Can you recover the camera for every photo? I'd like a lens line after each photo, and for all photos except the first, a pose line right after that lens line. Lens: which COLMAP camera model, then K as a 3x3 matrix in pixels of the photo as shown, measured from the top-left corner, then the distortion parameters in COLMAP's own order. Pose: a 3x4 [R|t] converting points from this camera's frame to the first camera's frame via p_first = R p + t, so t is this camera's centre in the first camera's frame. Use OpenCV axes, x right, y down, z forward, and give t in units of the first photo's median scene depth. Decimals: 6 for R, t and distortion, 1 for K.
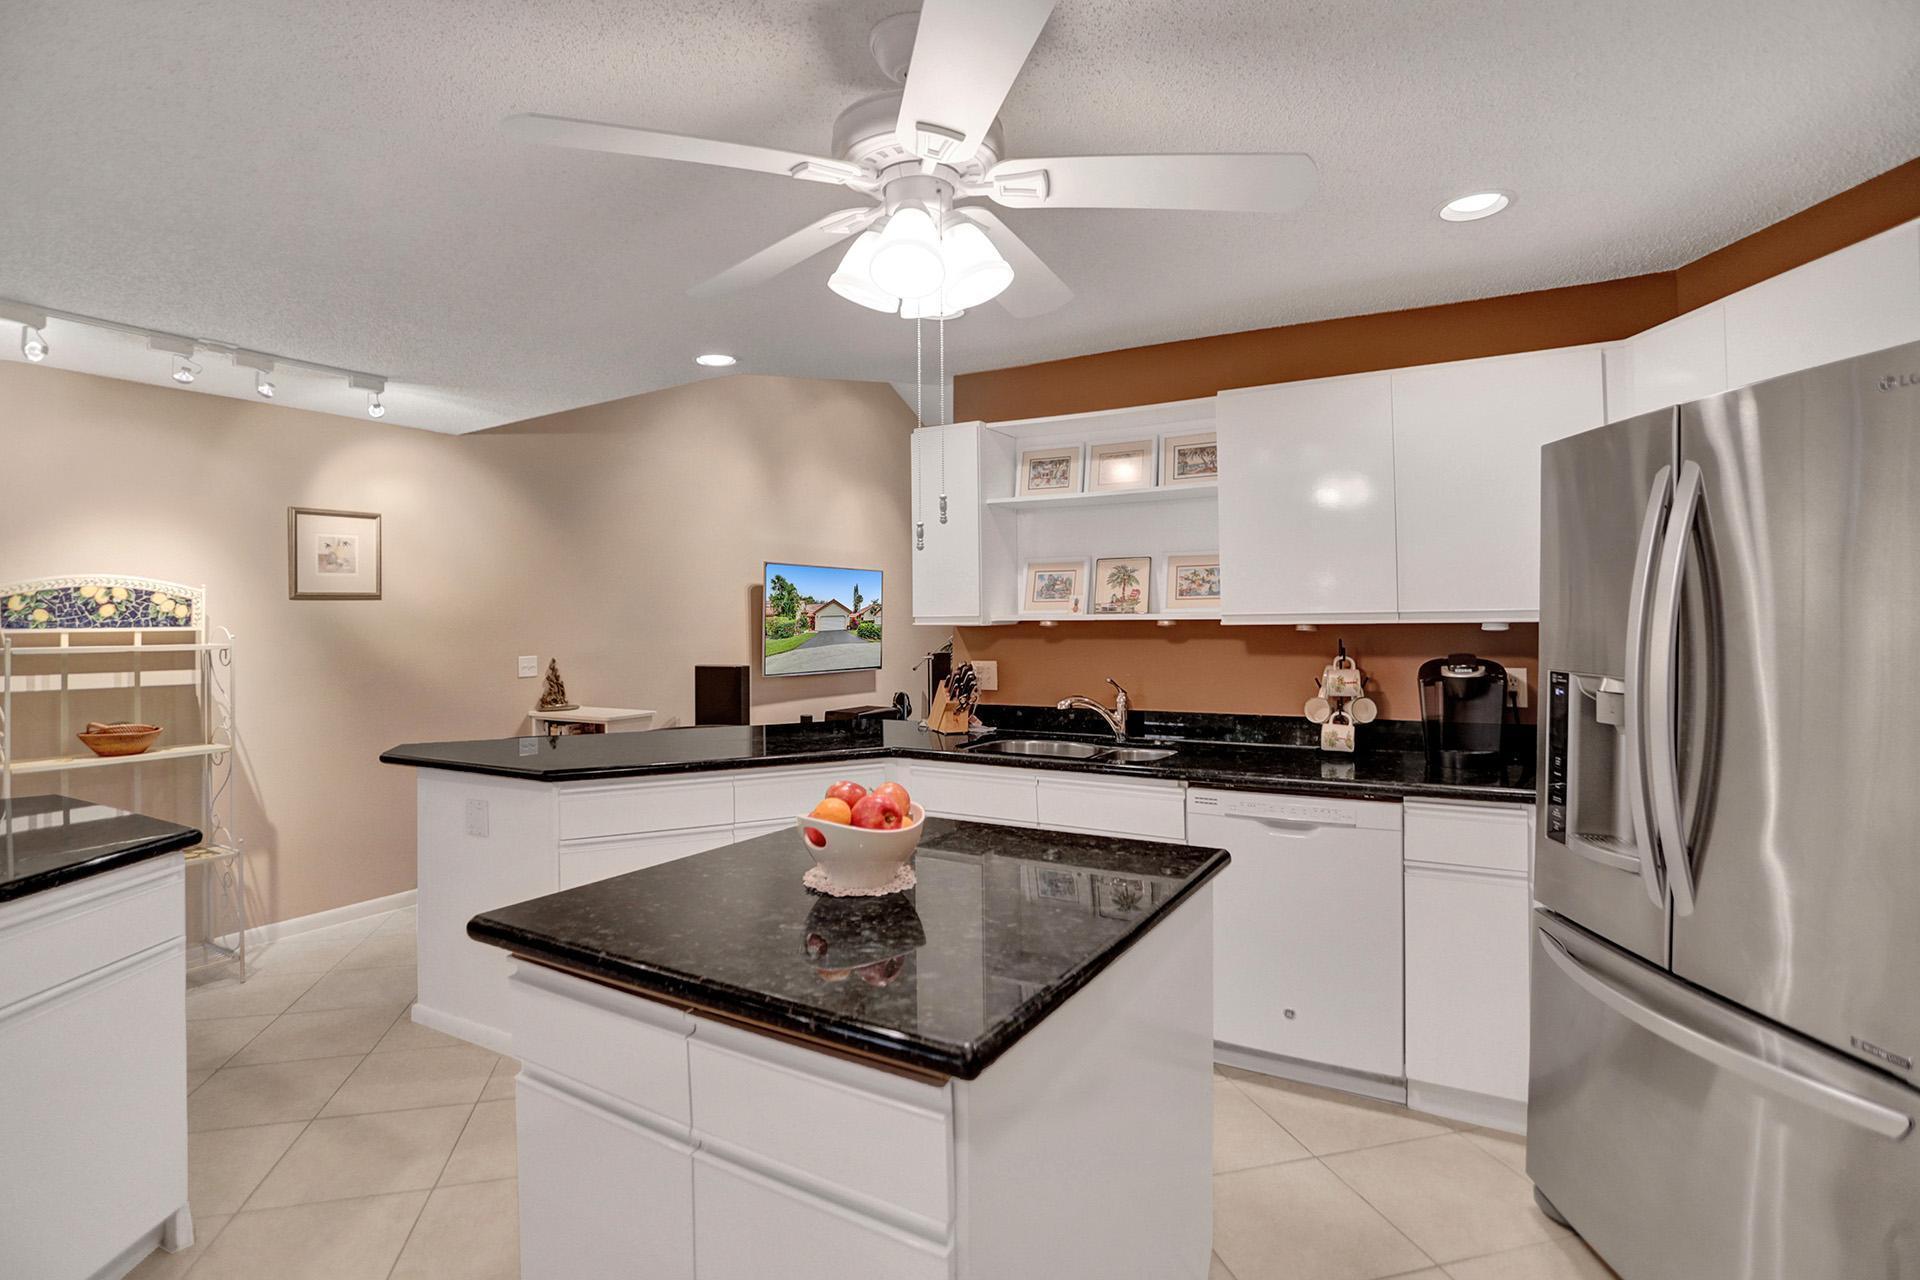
lens RADIAL K [[947.1, 0, 959.8], [0, 947.1, 624.2], [0, 0, 1]] dist [-0.051247, 0.016798]
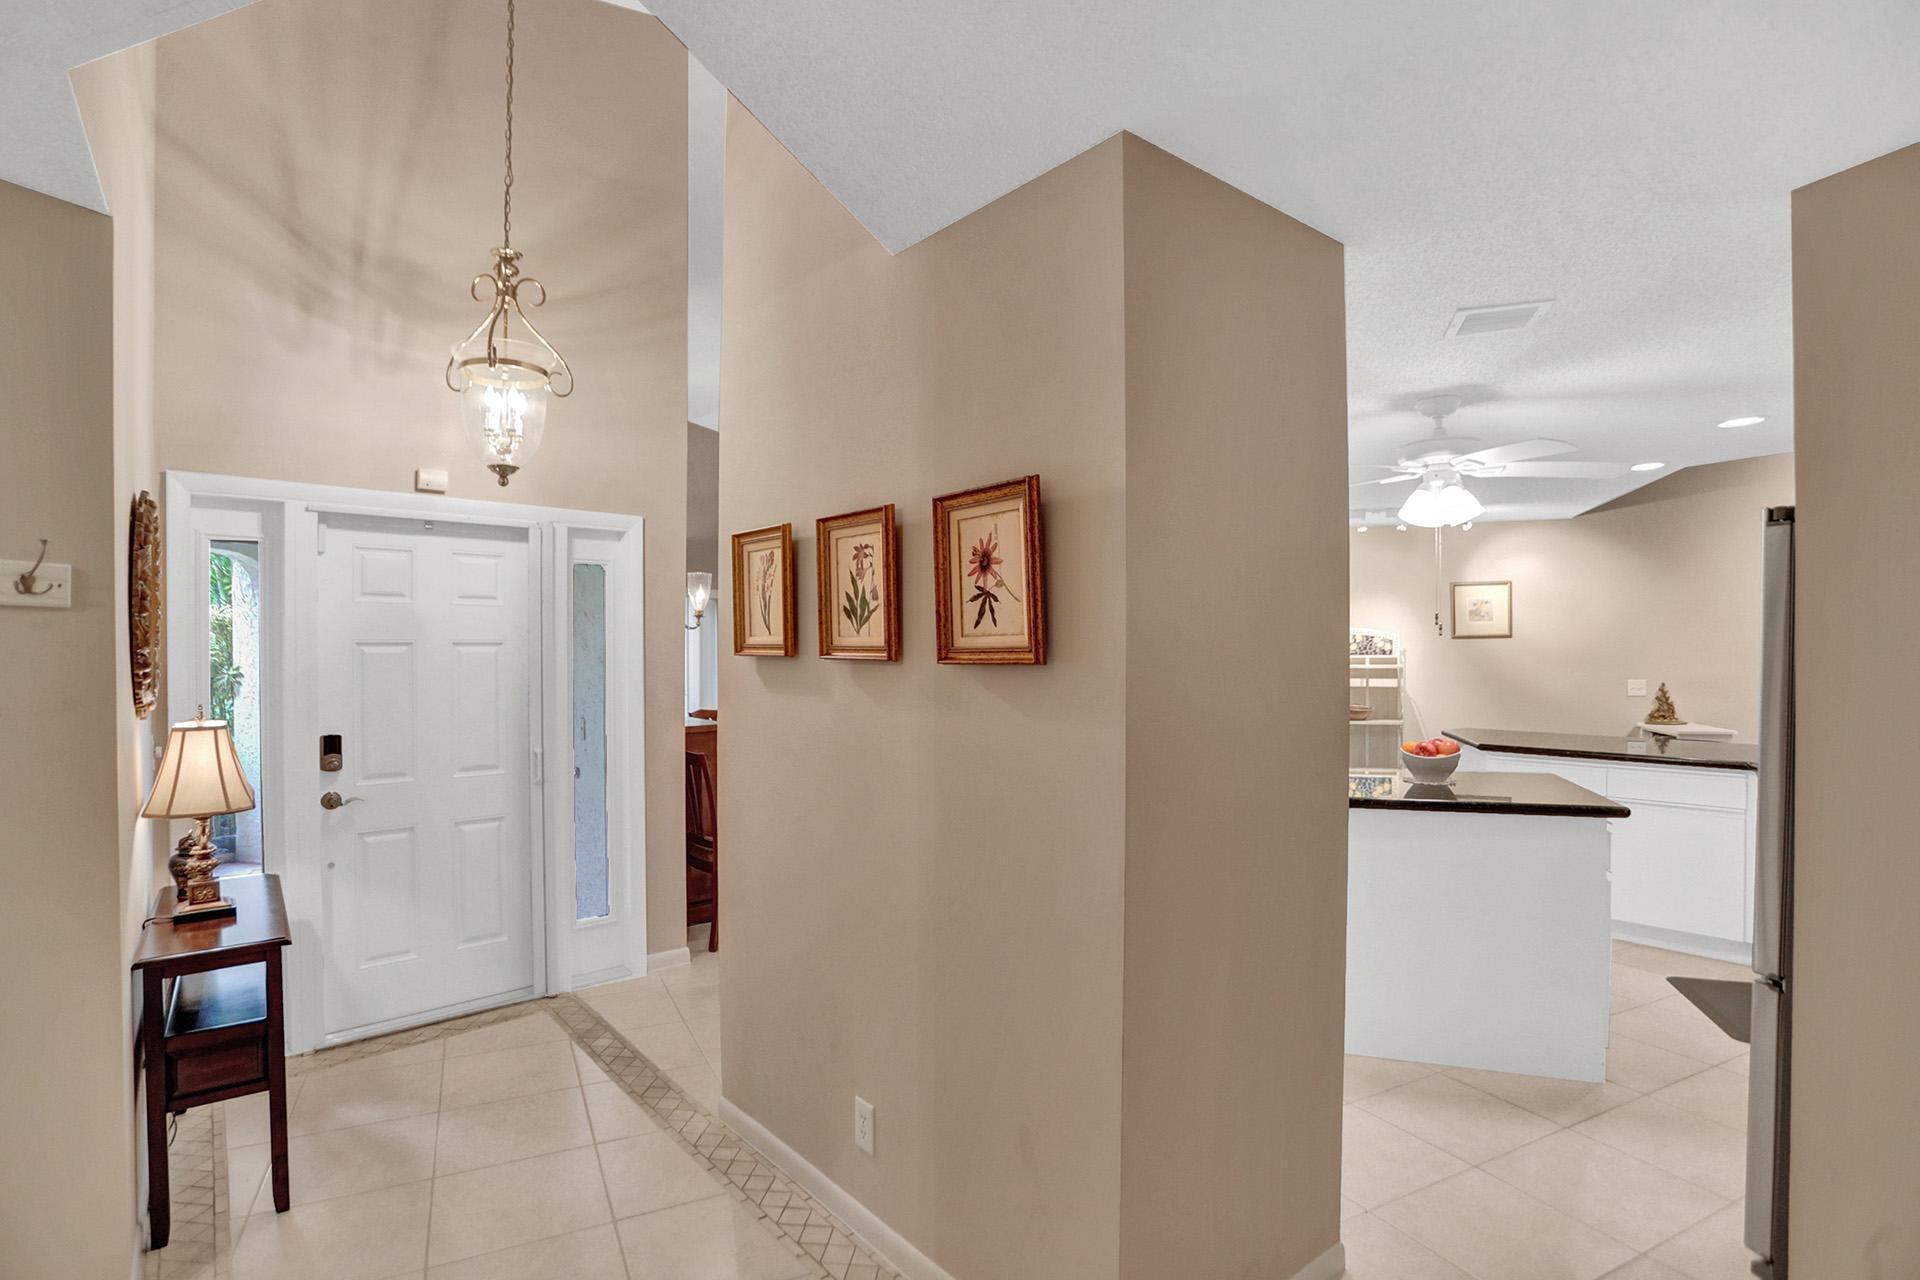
lens RADIAL K [[947.1, 0, 960.1], [0, 947.1, 631.4], [0, 0, 1]] dist [-0.051247, 0.016798]
pose [[0.247212, -0.003562, -0.968955, 0.658665], [-0.001277, 0.999991, -0.004002, -0.031387], [0.968961, 0.002226, 0.247205, -0.253237]]
